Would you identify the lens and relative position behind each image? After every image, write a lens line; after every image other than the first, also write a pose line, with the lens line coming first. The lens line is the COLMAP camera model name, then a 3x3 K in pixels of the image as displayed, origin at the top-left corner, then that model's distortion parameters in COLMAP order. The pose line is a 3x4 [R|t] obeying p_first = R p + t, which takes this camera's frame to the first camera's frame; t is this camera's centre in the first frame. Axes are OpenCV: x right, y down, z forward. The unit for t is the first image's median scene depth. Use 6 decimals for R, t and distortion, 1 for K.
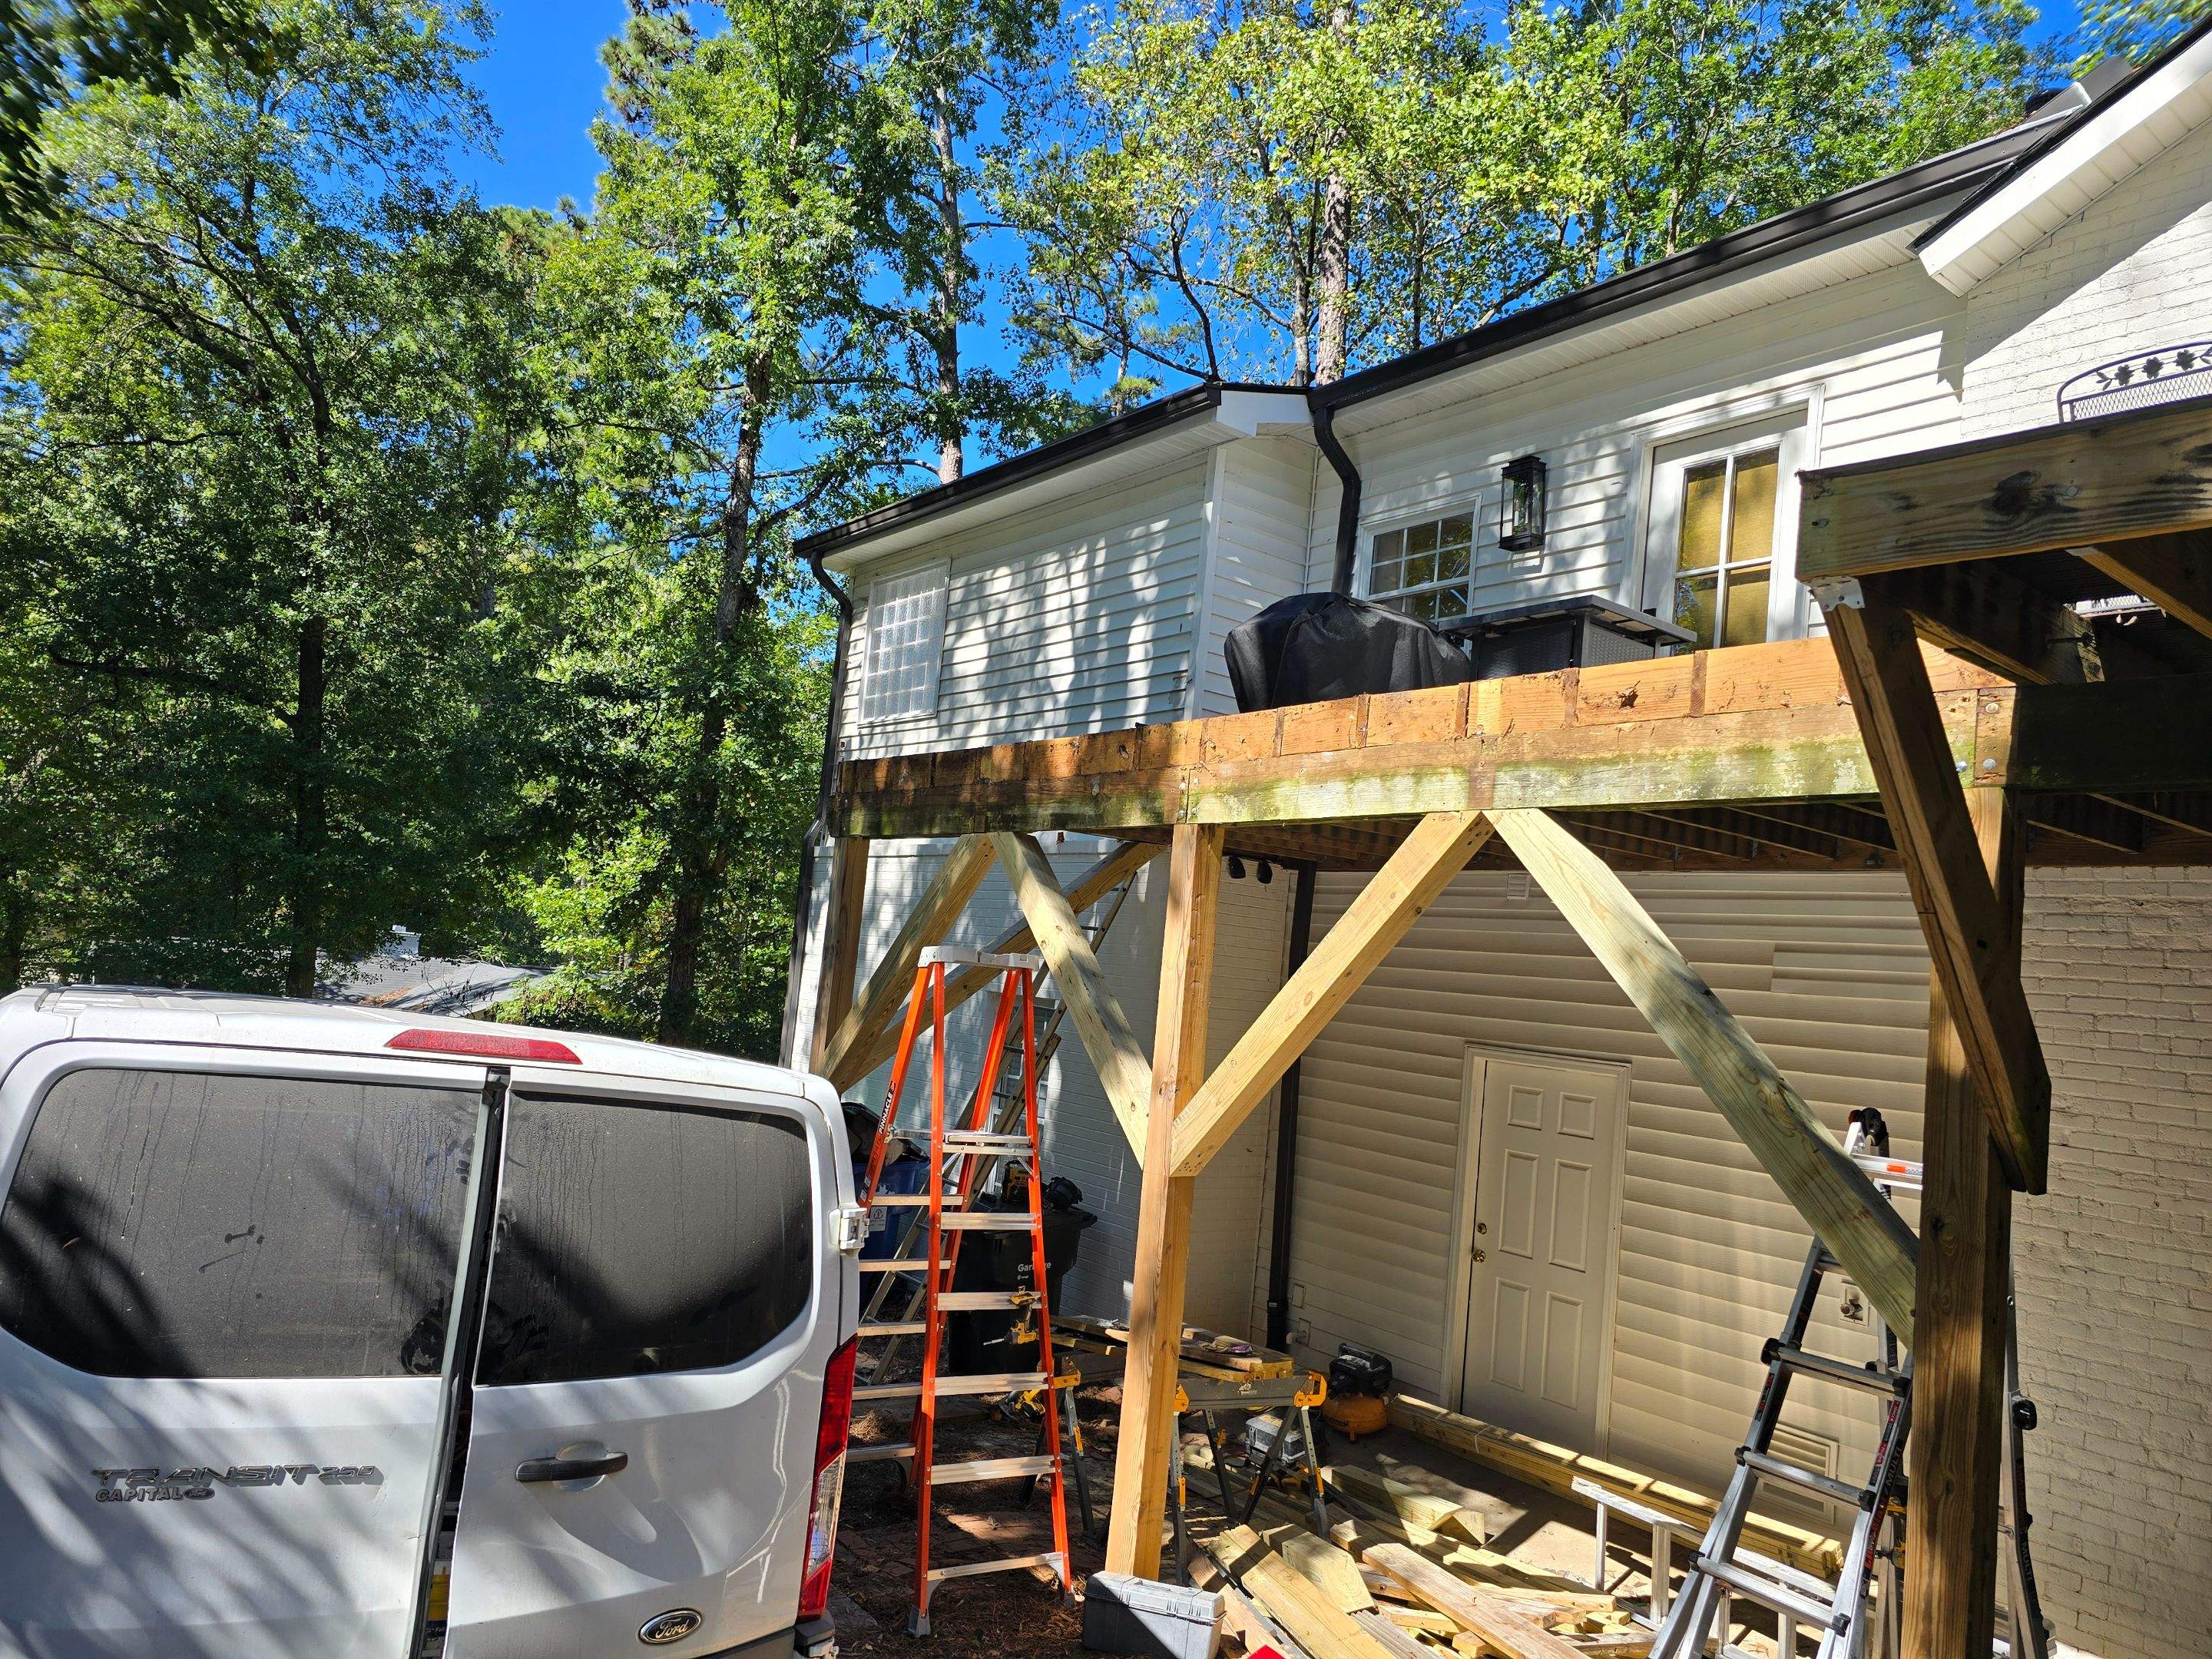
lens RADIAL K [[1476.6, 0, 1088.5], [0, 1476.6, 851.2], [0, 0, 1]] dist [0.063775, -0.054511]
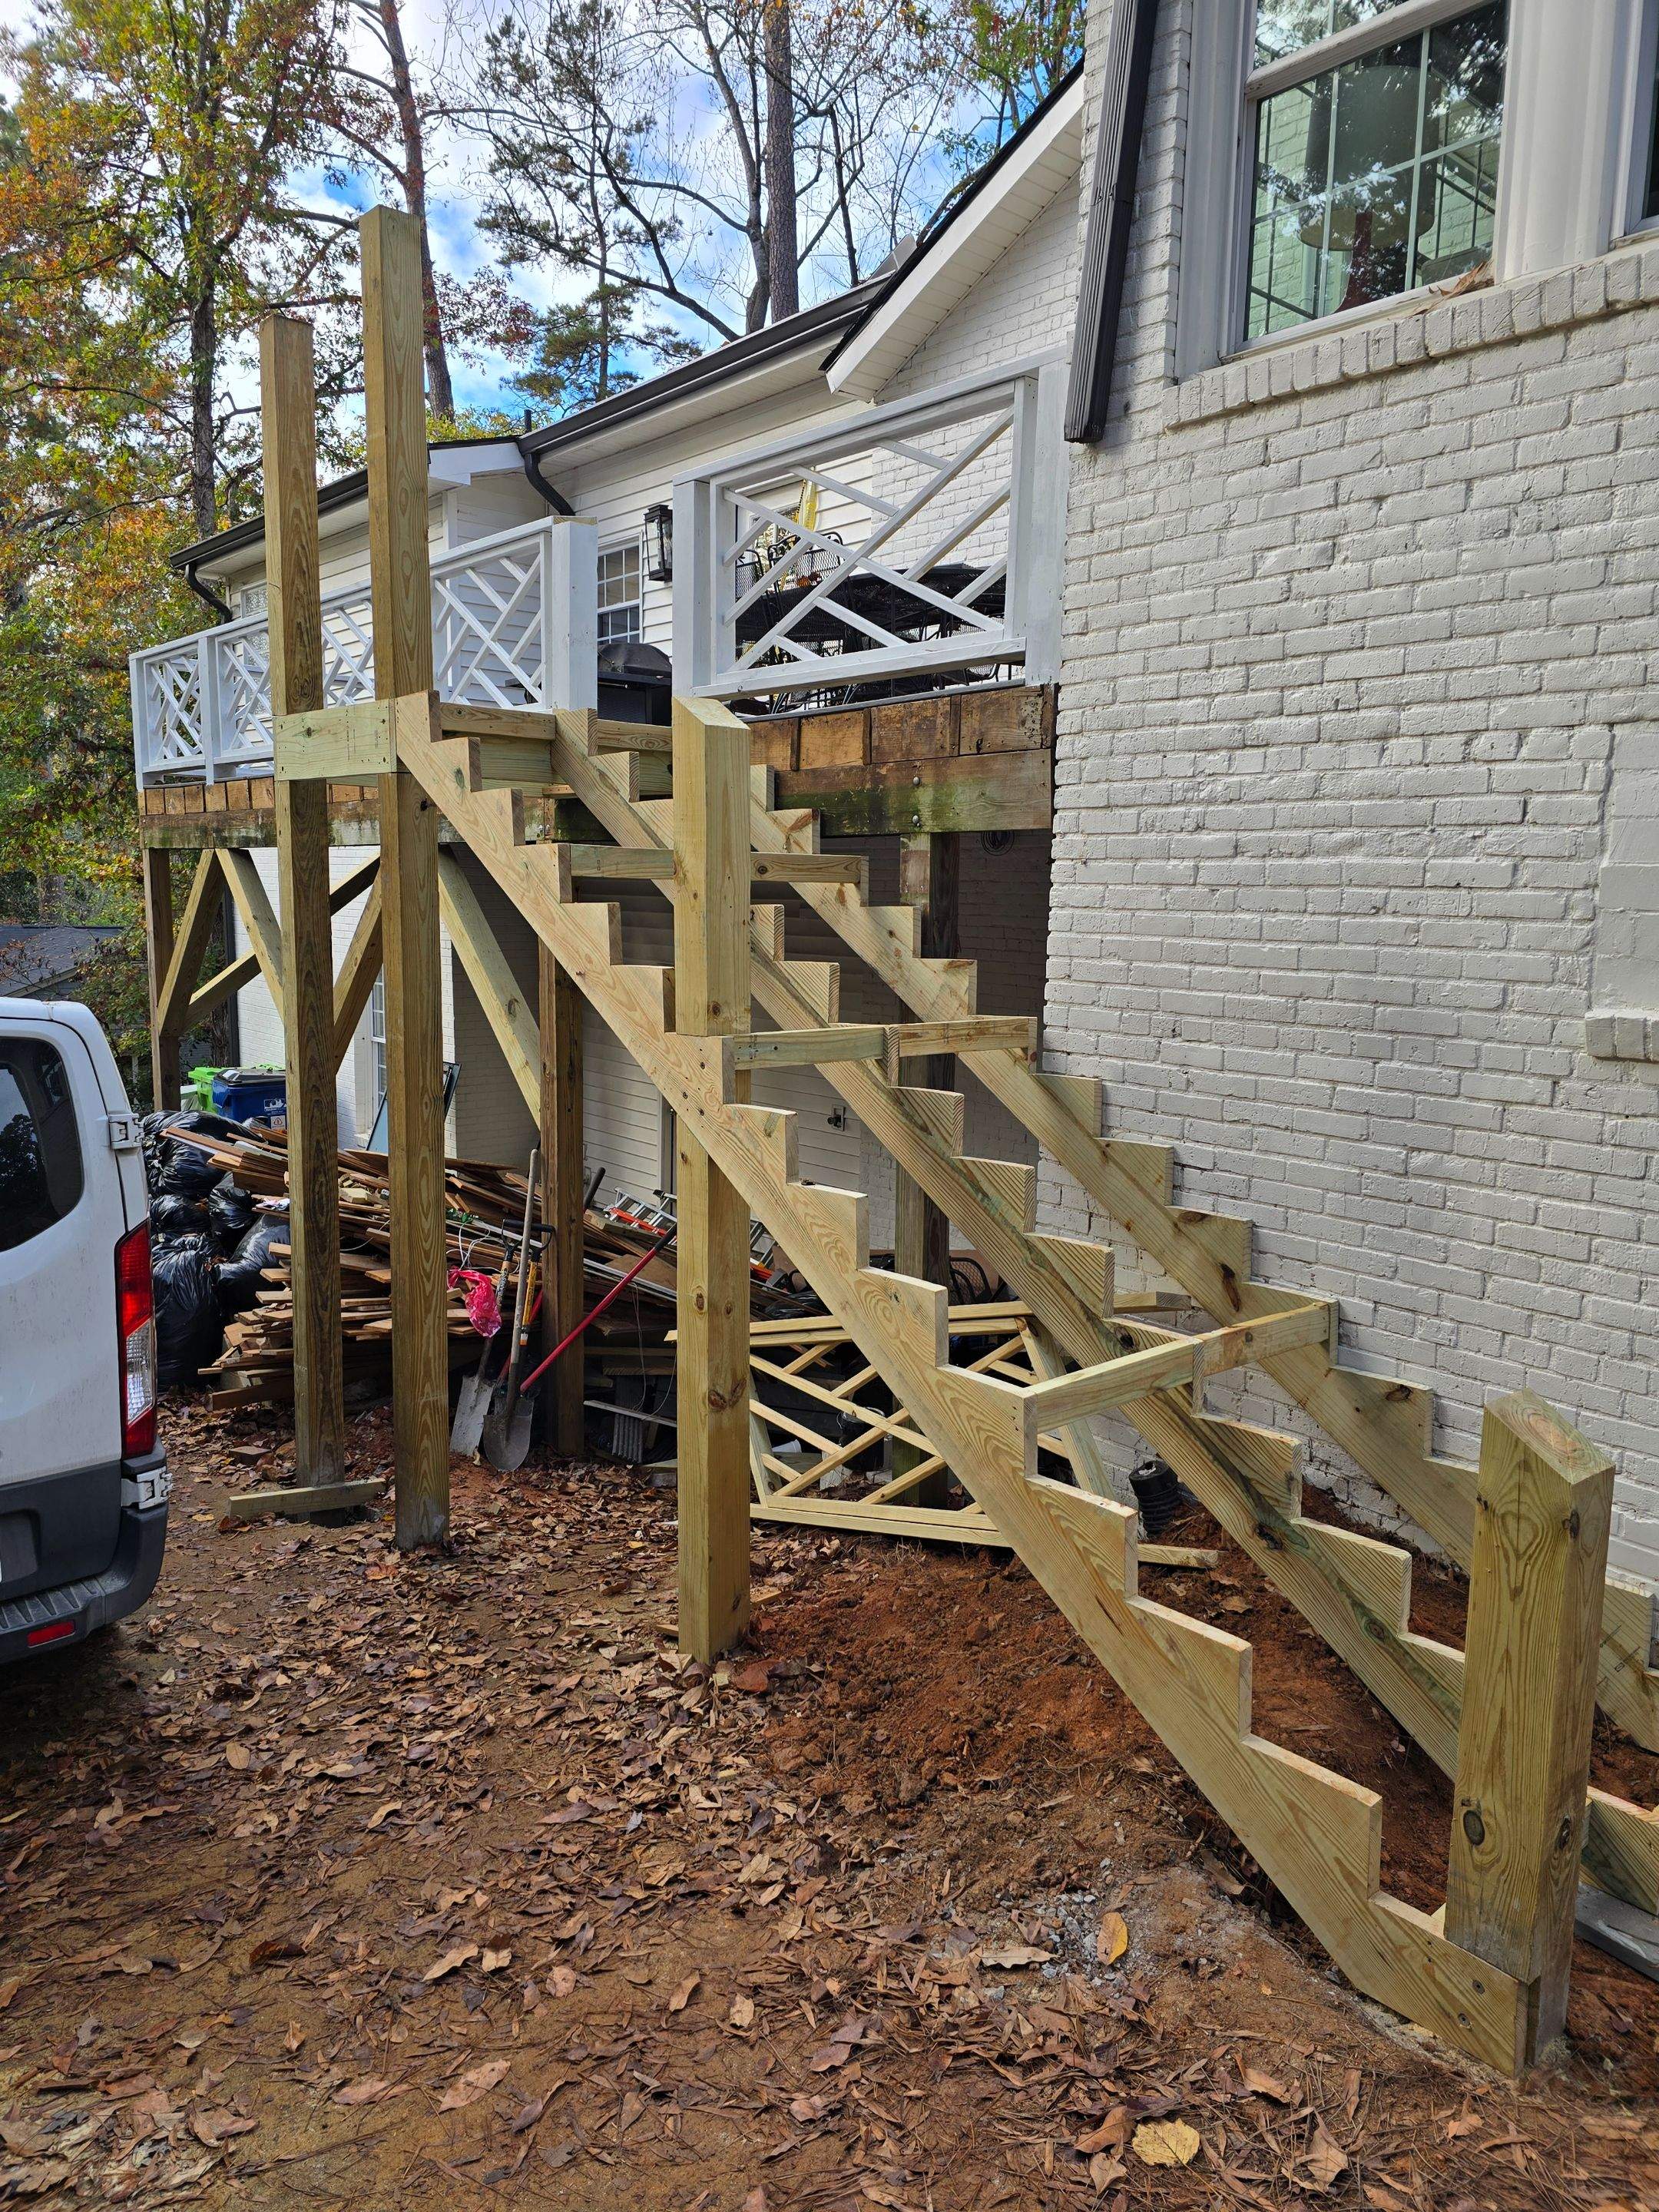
lens RADIAL K [[1476.6, 0, 825.7], [0, 1476.6, 1101.1], [0, 0, 1]] dist [0.063775, -0.054511]
pose [[0.995678, -0.081819, 0.043941, 0.297587], [0.069478, 0.970189, 0.232175, -0.047474], [-0.061627, -0.228119, 0.971681, -0.338767]]
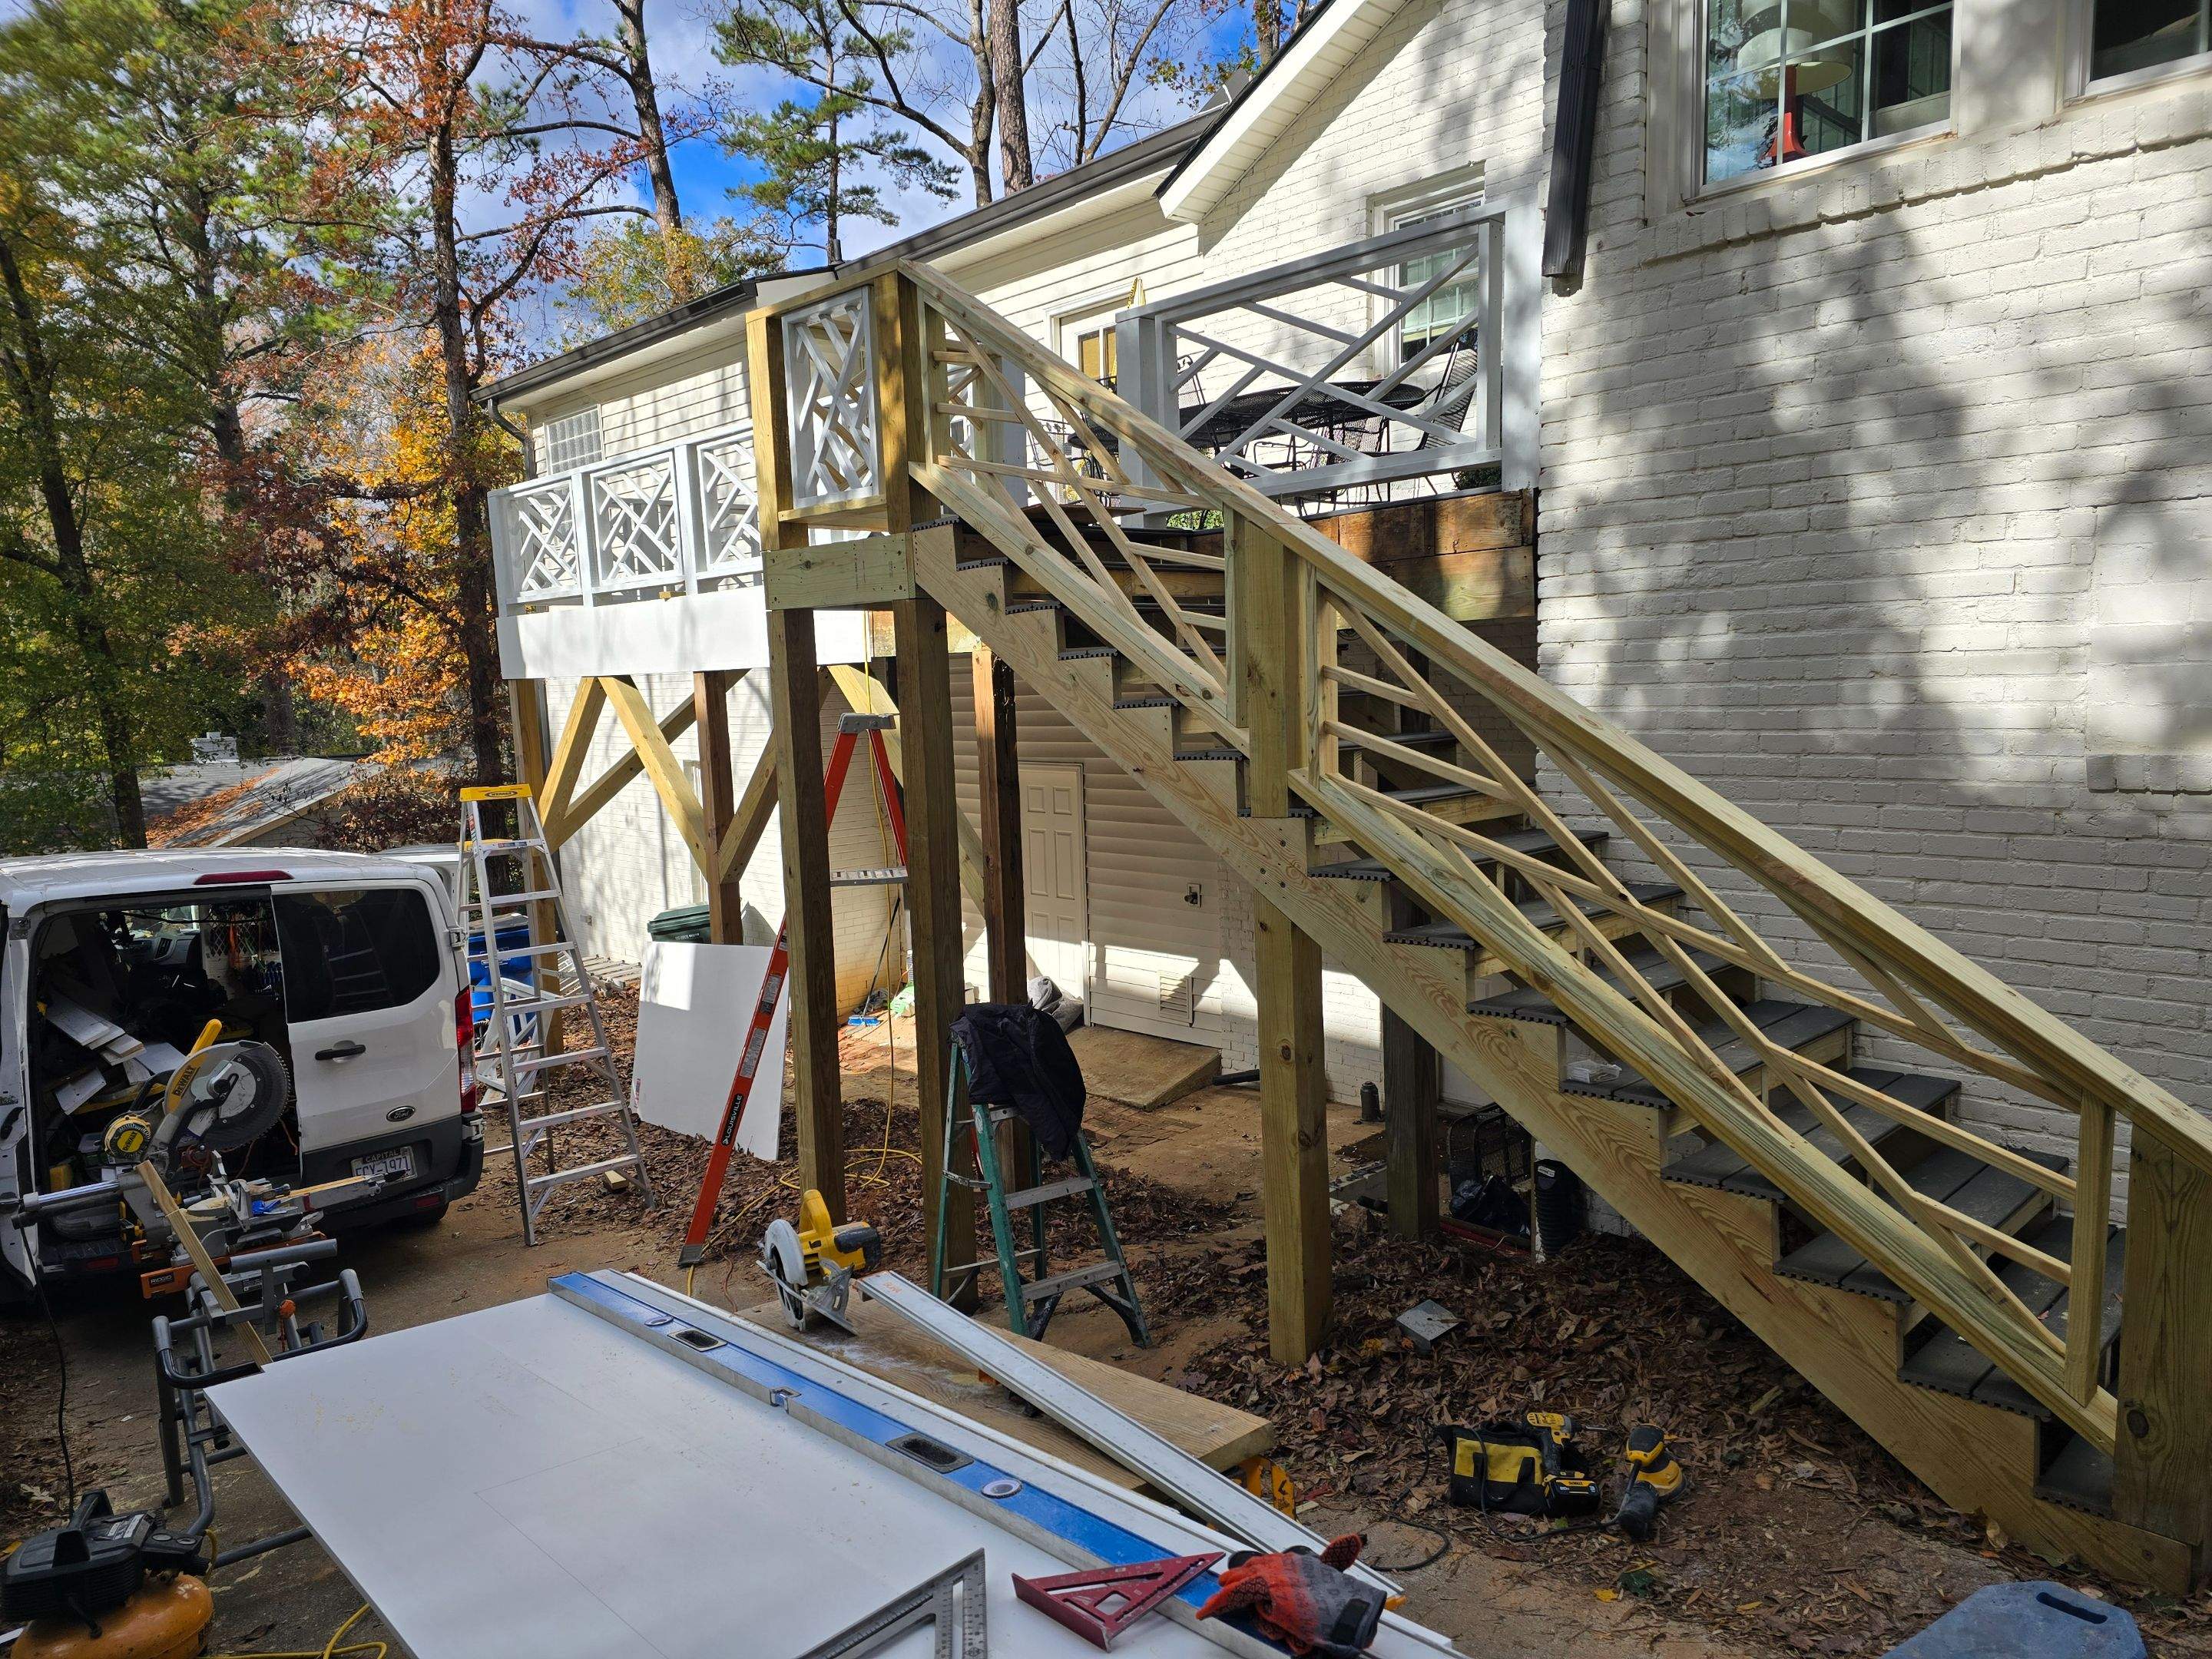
lens RADIAL K [[1476.6, 0, 1099.6], [0, 1476.6, 865.0], [0, 0, 1]] dist [0.063775, -0.054511]
pose [[0.987074, -0.138426, 0.080762, 0.193196], [0.117866, 0.968483, 0.219425, -0.065171], [-0.108590, -0.207070, 0.972281, -0.379195]]
